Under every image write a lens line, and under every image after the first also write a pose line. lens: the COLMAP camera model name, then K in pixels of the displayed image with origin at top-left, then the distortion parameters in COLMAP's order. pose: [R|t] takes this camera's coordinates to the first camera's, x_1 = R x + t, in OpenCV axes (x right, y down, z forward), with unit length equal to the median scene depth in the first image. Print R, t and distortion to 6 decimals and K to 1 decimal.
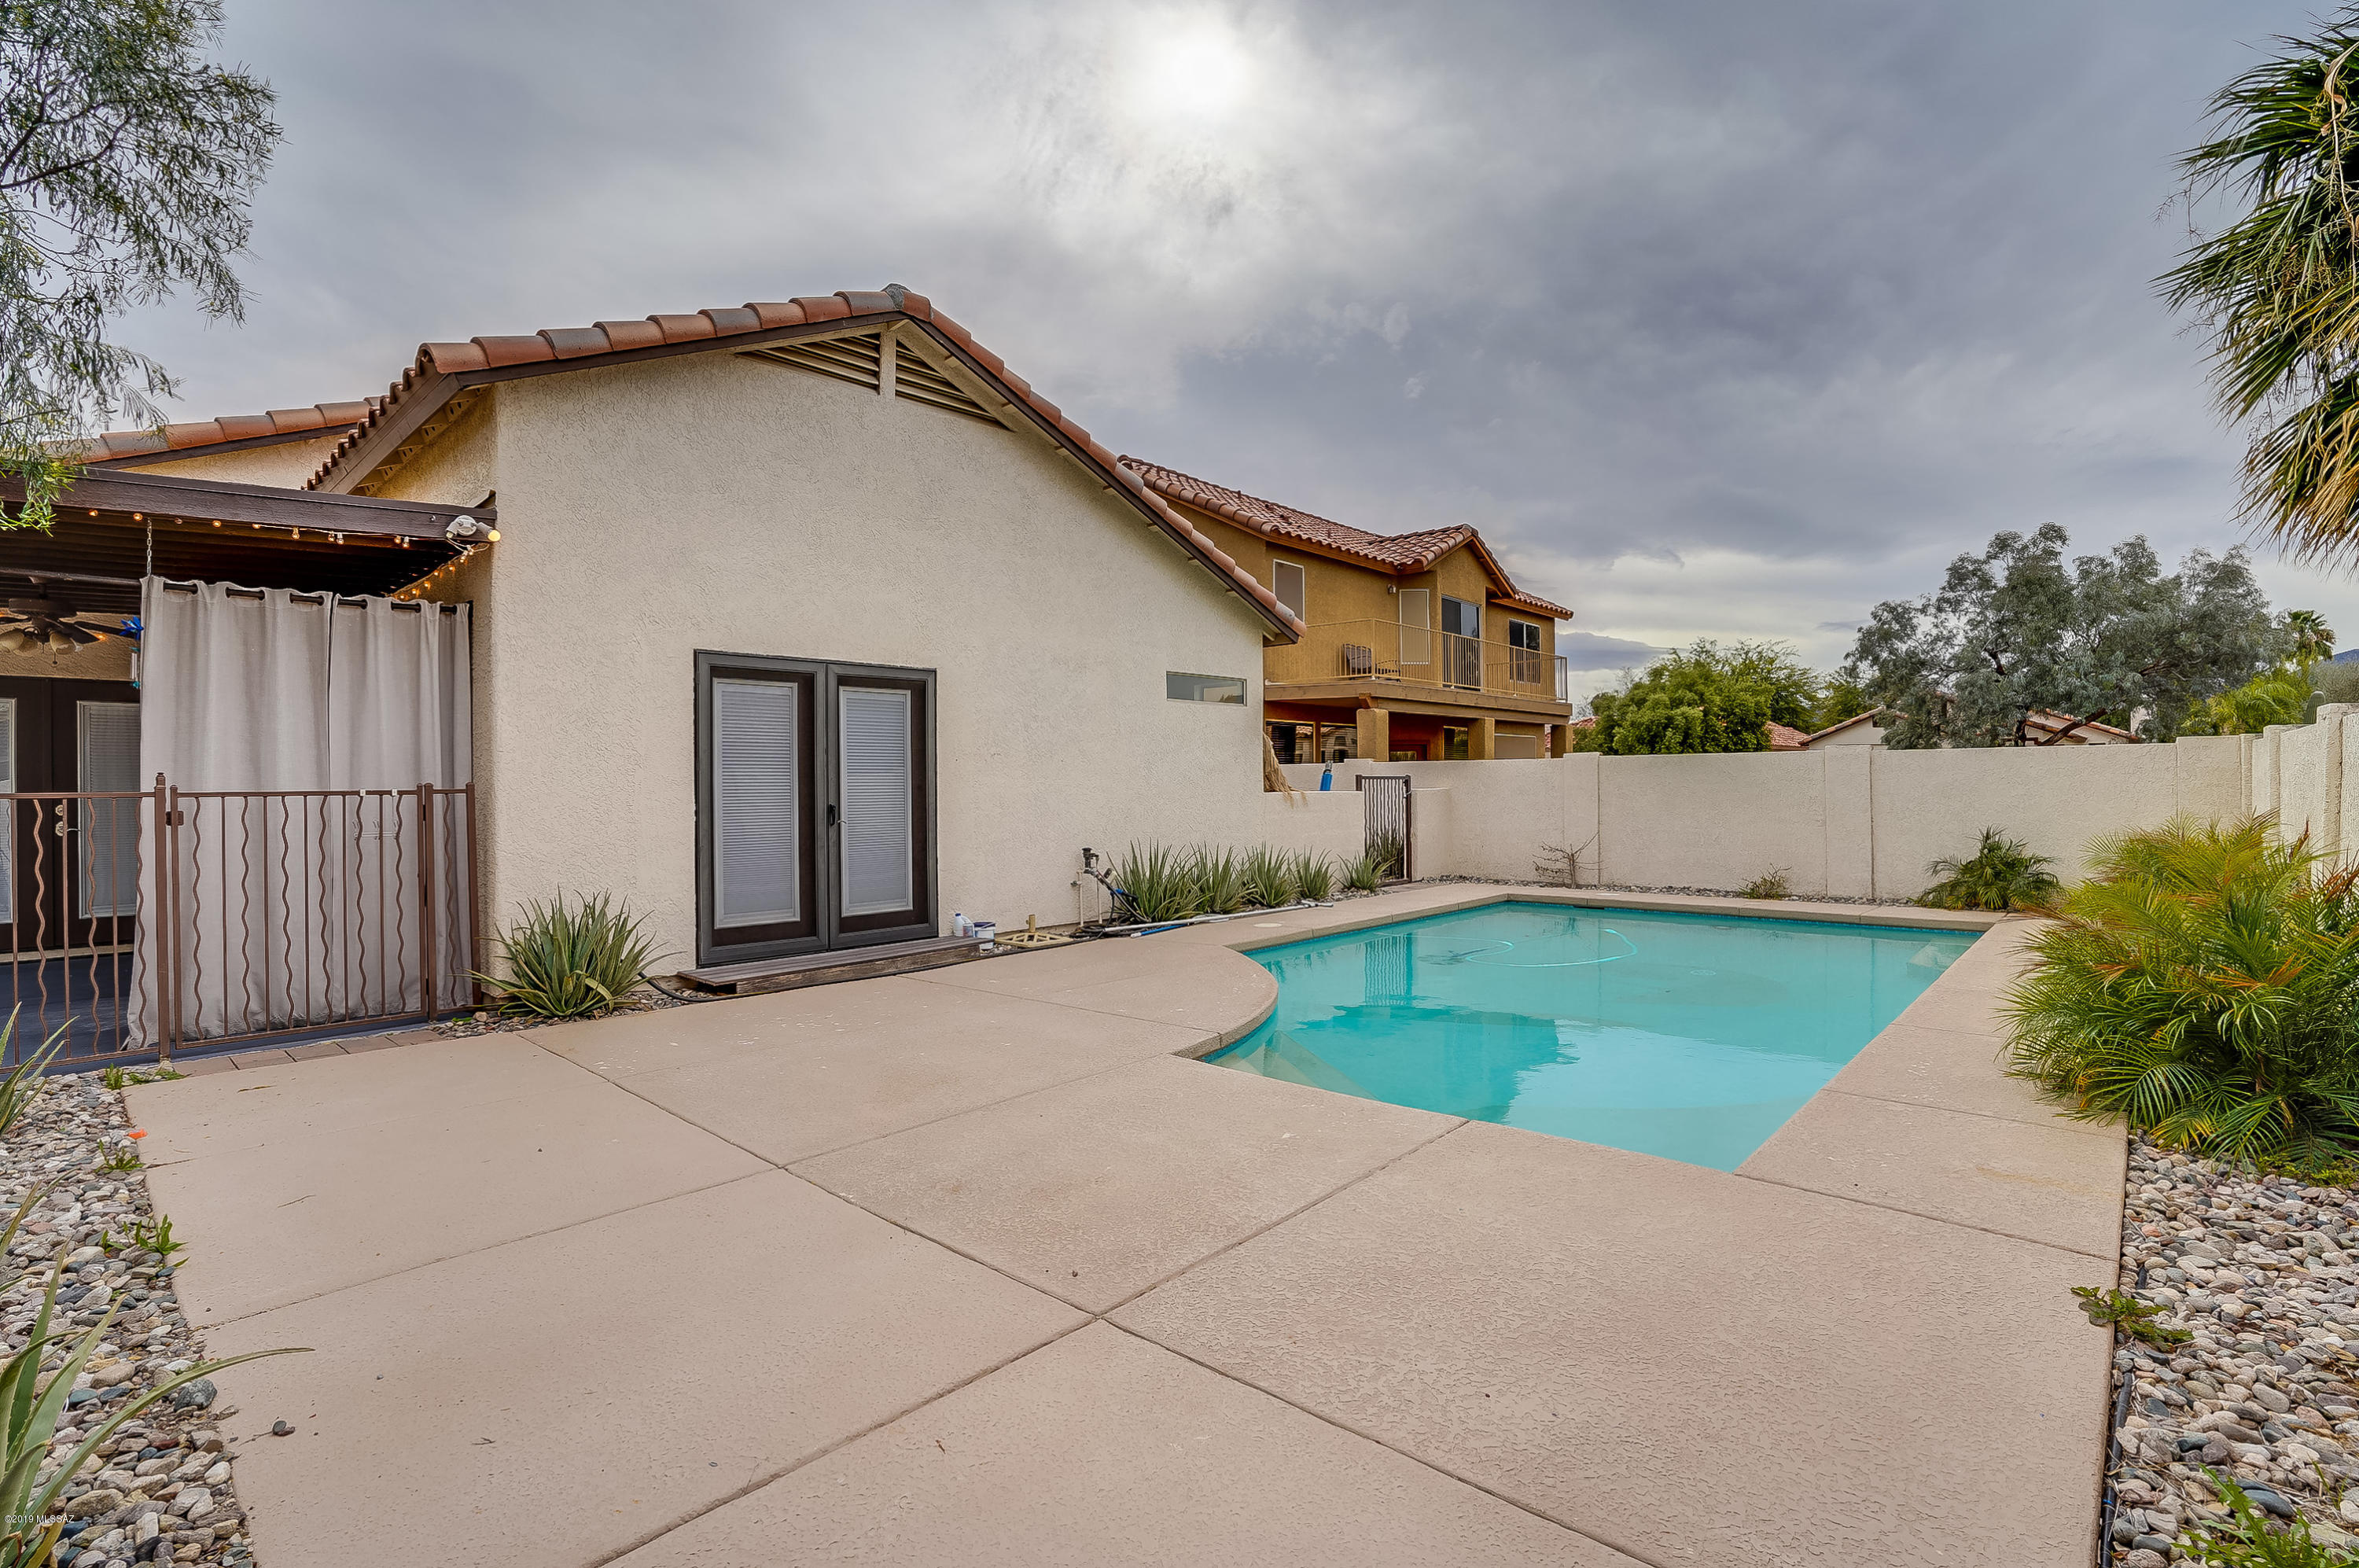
lens RADIAL K [[1091.6, 0, 1174.5], [0, 1091.6, 789.0], [0, 0, 1]] dist [0.001861, 0.000136]
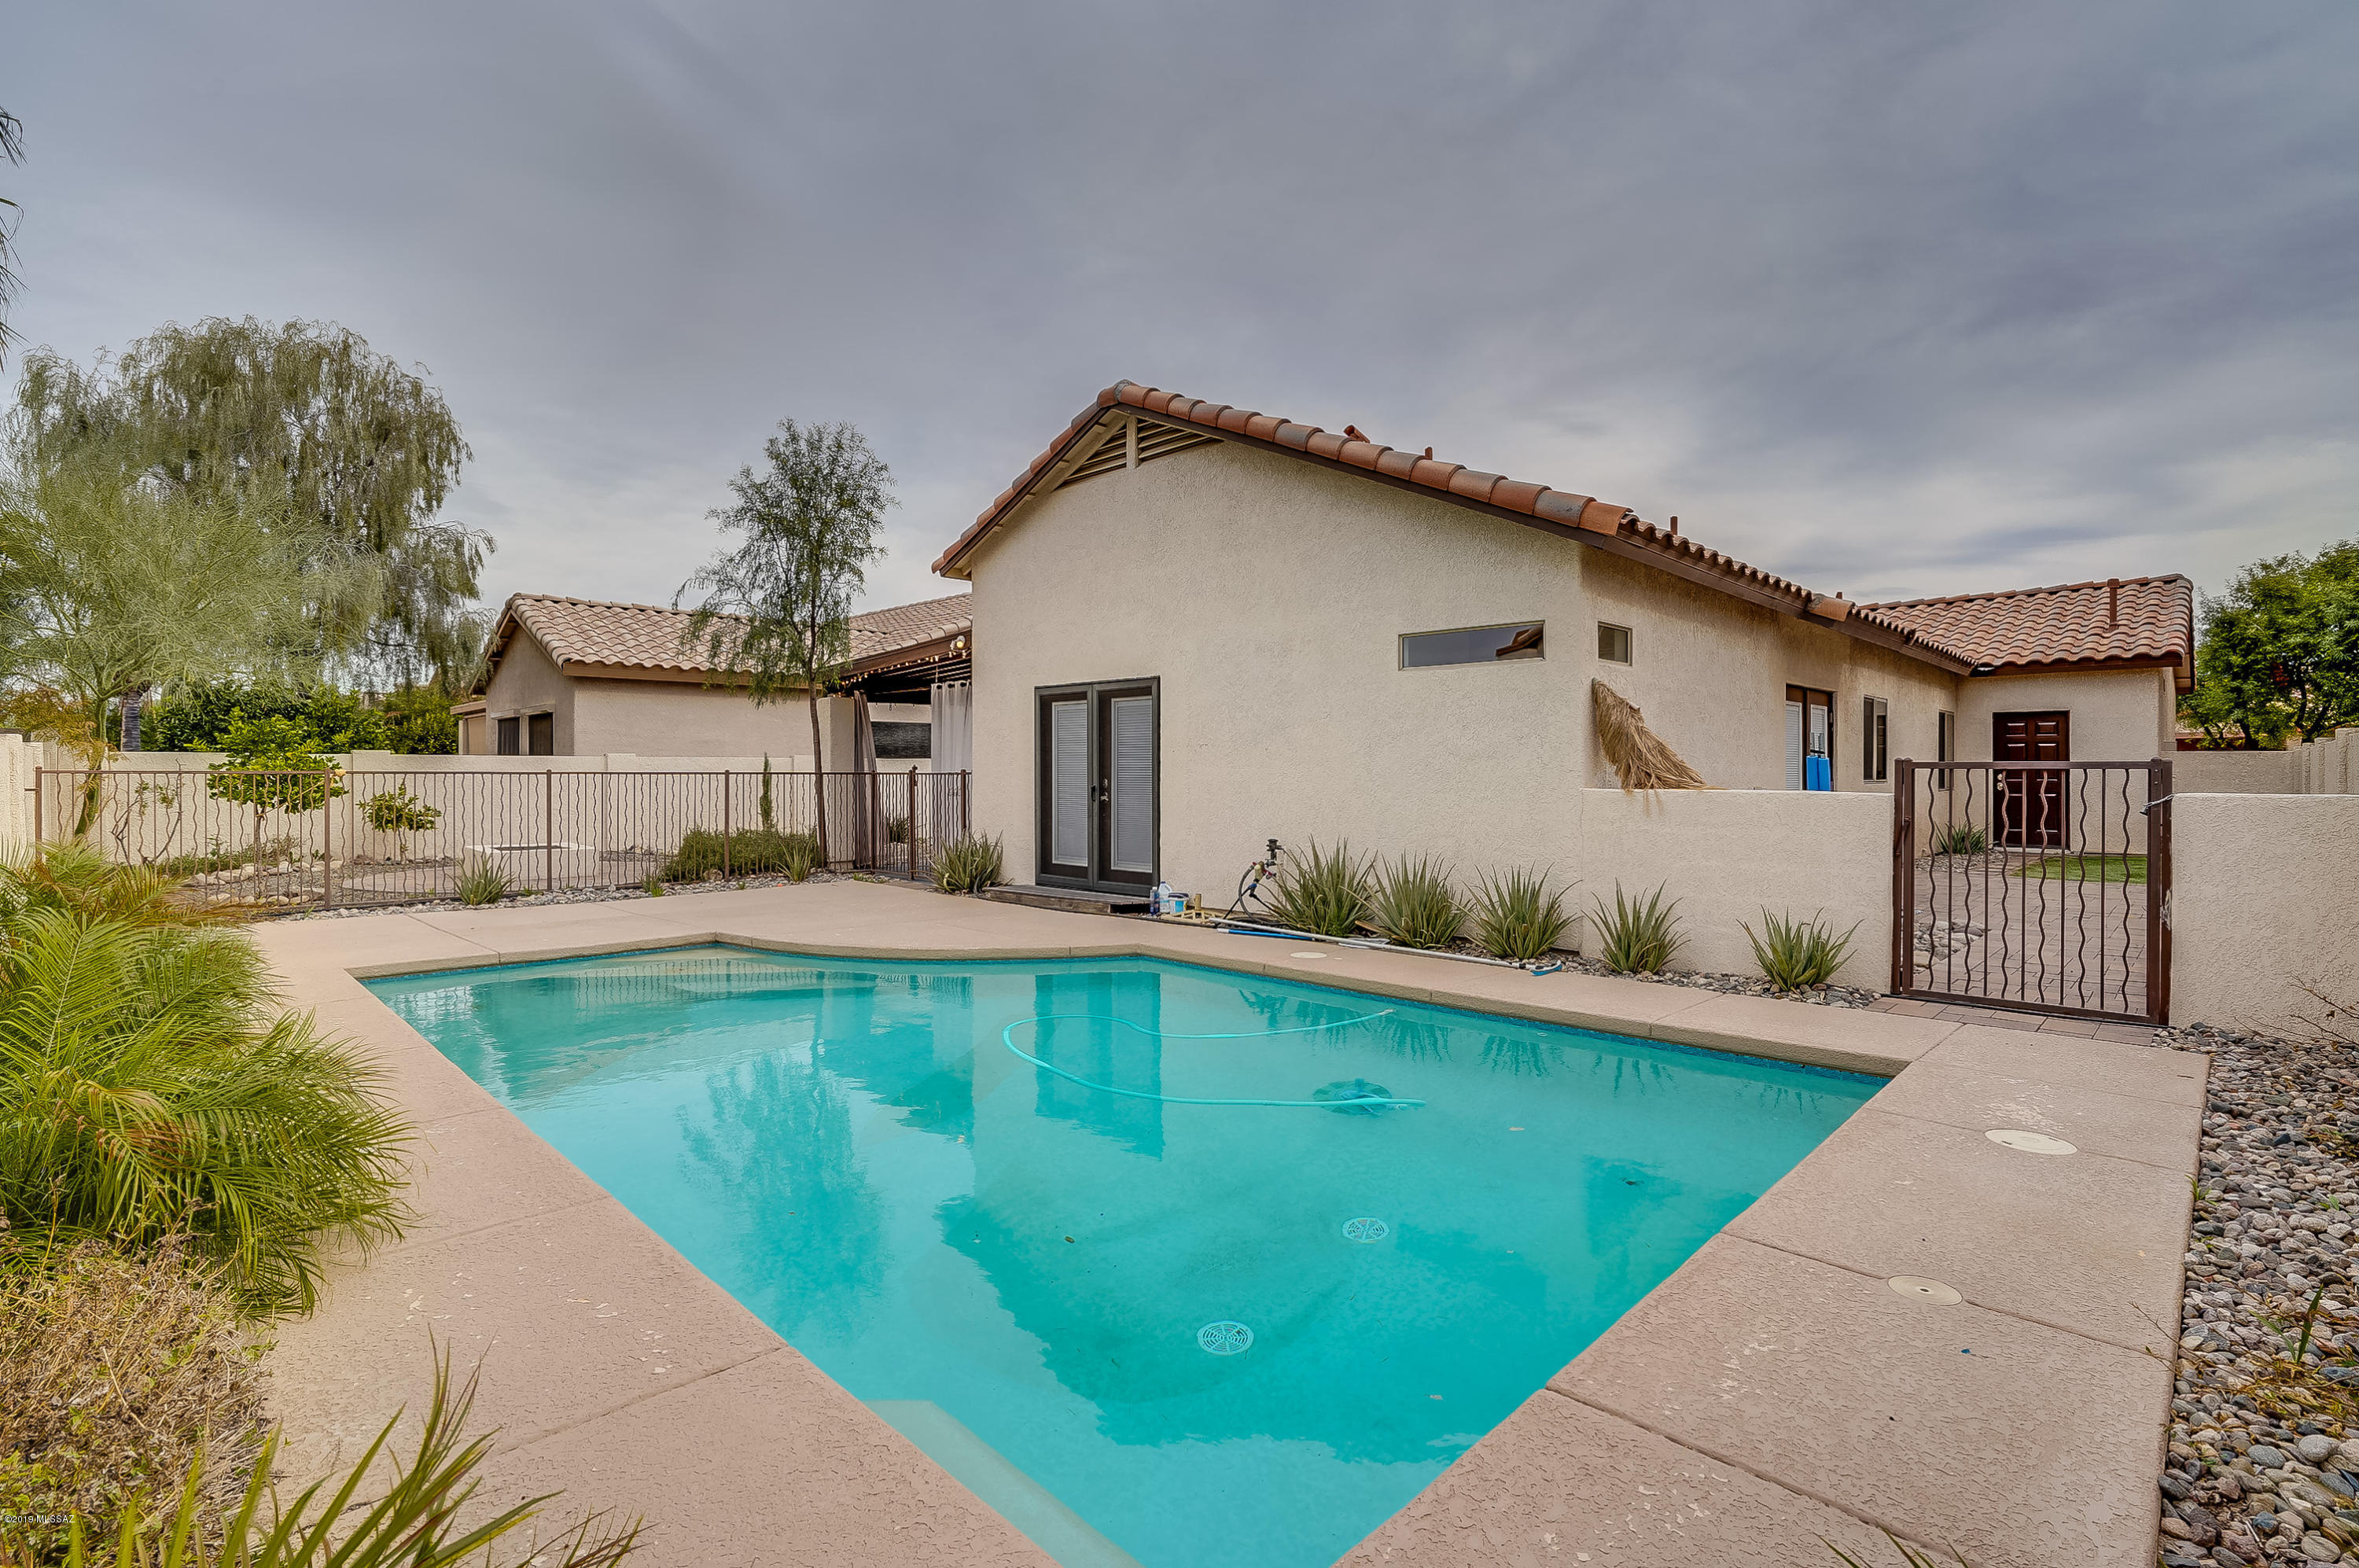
lens RADIAL K [[1091.6, 0, 1174.8], [0, 1091.6, 775.1], [0, 0, 1]] dist [0.001861, 0.000136]
pose [[-0.010724, 0.013040, -0.999857, 1.020312], [-0.004134, 0.999906, 0.013084, -0.016968], [0.999934, 0.004274, -0.010669, 1.066474]]
